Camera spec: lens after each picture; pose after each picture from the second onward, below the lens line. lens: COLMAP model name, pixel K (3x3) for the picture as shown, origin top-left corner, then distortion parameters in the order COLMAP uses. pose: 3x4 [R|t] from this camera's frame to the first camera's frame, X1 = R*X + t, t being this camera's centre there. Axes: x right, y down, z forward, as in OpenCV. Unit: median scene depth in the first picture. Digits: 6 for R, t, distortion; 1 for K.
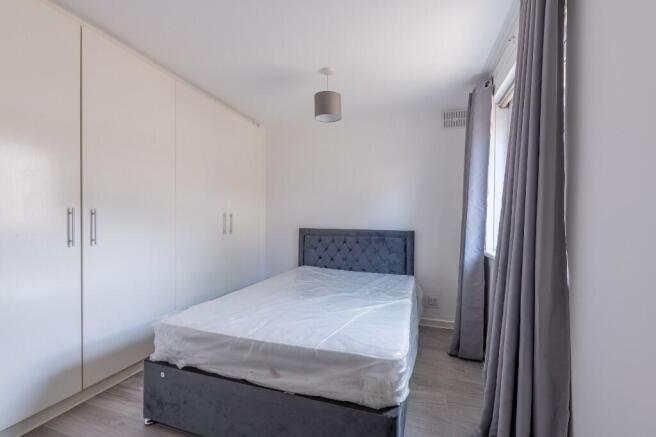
lens RADIAL K [[258.1, 0, 328.8], [0, 258.1, 220.6], [0, 0, 1]] dist [0.001528, -0.000335]
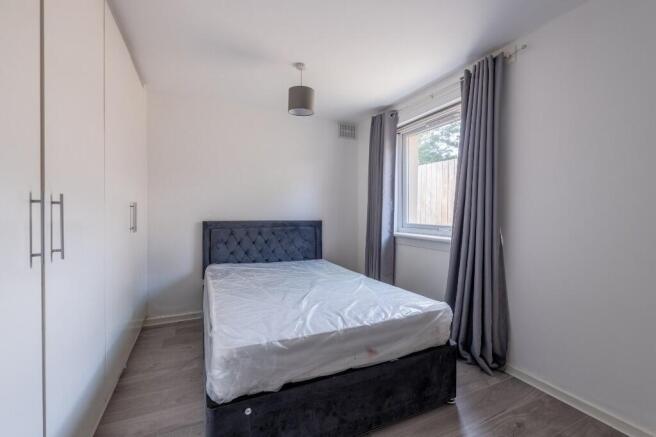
lens RADIAL K [[264.6, 0, 308.1], [0, 264.6, 210.5], [0, 0, 1]] dist [0.000837, -0.000036]
pose [[0.772945, -0.002837, 0.634467, -0.463334], [0.004252, 0.999991, -0.000709, -0.004177], [-0.634459, 0.003246, 0.772950, 0.121975]]
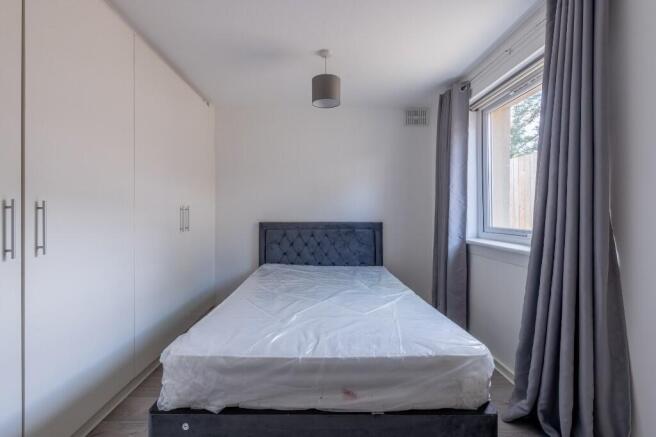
lens RADIAL K [[263.8, 0, 311.1], [0, 263.8, 208.4], [0, 0, 1]] dist [0.000658, -0.000181]
pose [[0.958352, -0.008539, 0.285461, -0.234999], [0.013188, 0.999810, -0.014366, -0.003623], [-0.285284, 0.017532, 0.958283, 0.078085]]
